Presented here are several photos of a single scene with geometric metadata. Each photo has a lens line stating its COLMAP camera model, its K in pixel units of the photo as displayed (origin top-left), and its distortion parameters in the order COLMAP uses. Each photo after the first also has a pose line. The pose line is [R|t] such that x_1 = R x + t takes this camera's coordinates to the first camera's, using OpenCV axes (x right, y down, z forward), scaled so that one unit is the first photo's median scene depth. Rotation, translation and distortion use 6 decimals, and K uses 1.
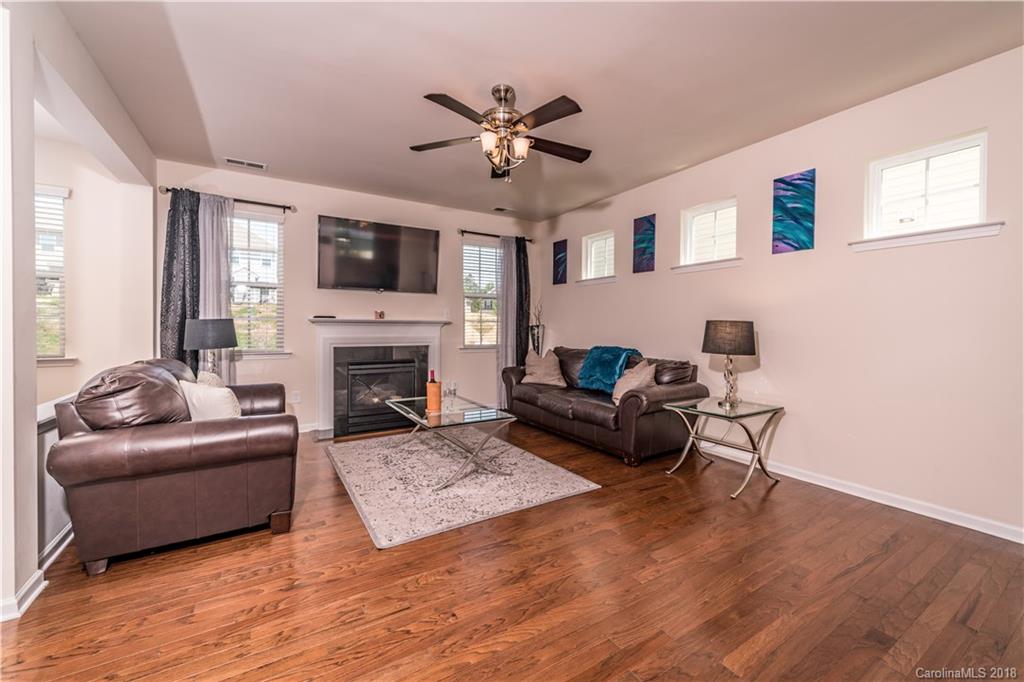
lens RADIAL K [[400.2, 0, 529.5], [0, 400.2, 331.7], [0, 0, 1]] dist [0.001025, 0.000182]
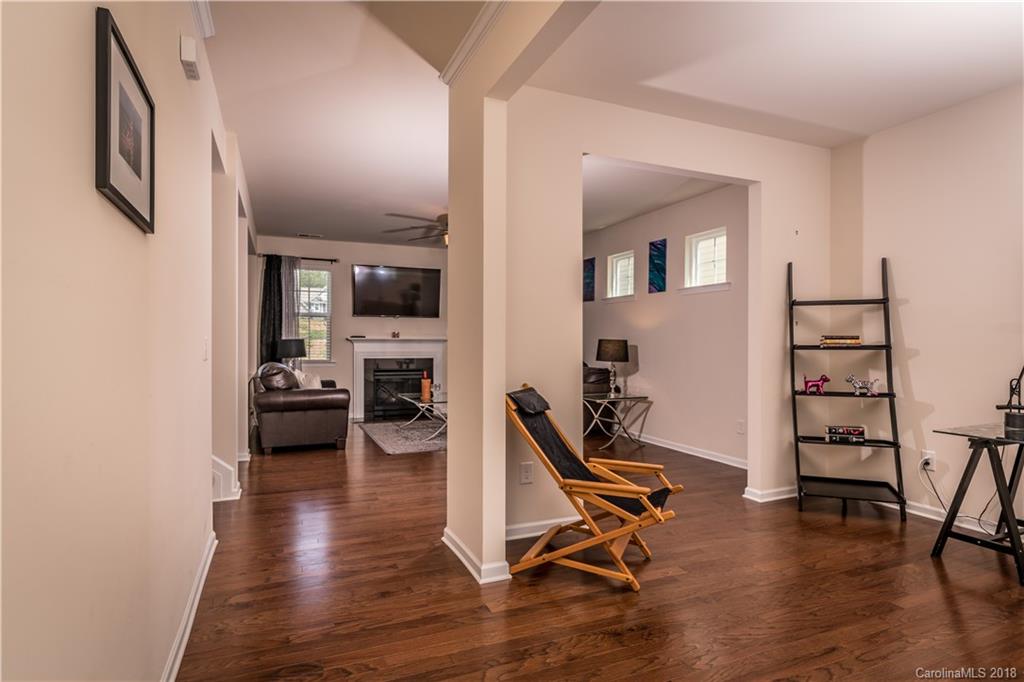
lens RADIAL K [[531.6, 0, 523.5], [0, 531.6, 340.3], [0, 0, 1]] dist [0.006864, 0.000630]
pose [[0.988327, -0.003710, -0.152300, 0.363876], [0.000932, 0.999832, -0.018307, 0.010310], [0.152342, 0.017951, 0.988165, -0.796591]]
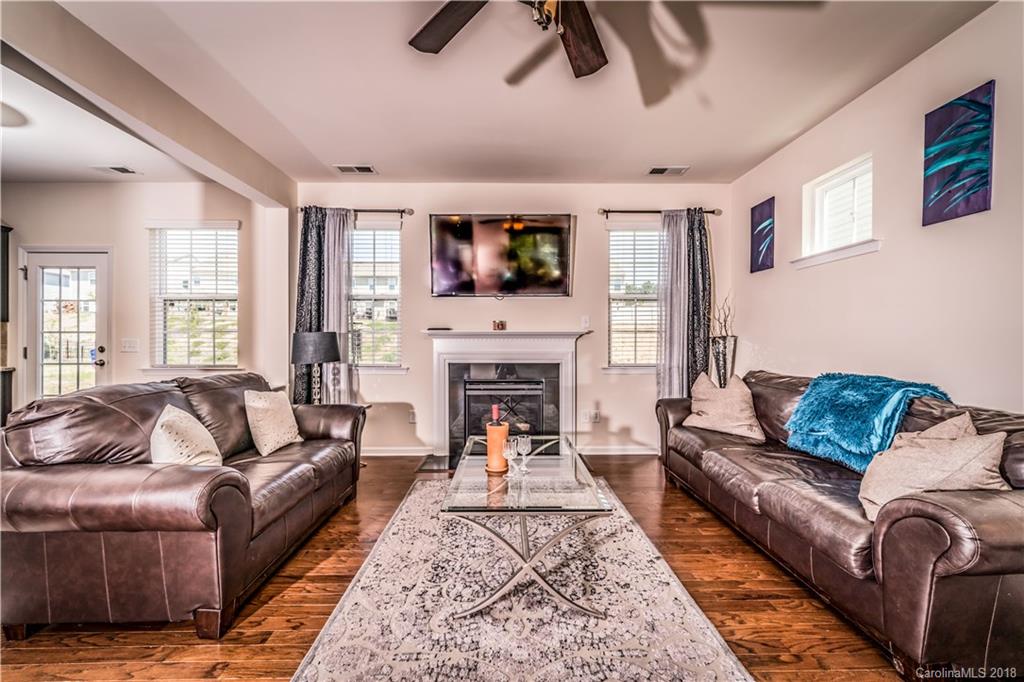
lens RADIAL K [[400.2, 0, 509.6], [0, 400.2, 343.8], [0, 0, 1]] dist [0.001025, 0.000182]
pose [[0.851598, 0.000086, -0.524195, 0.096256], [-0.001261, 0.999997, -0.001886, -0.002732], [0.524193, 0.002267, 0.851596, 0.363727]]
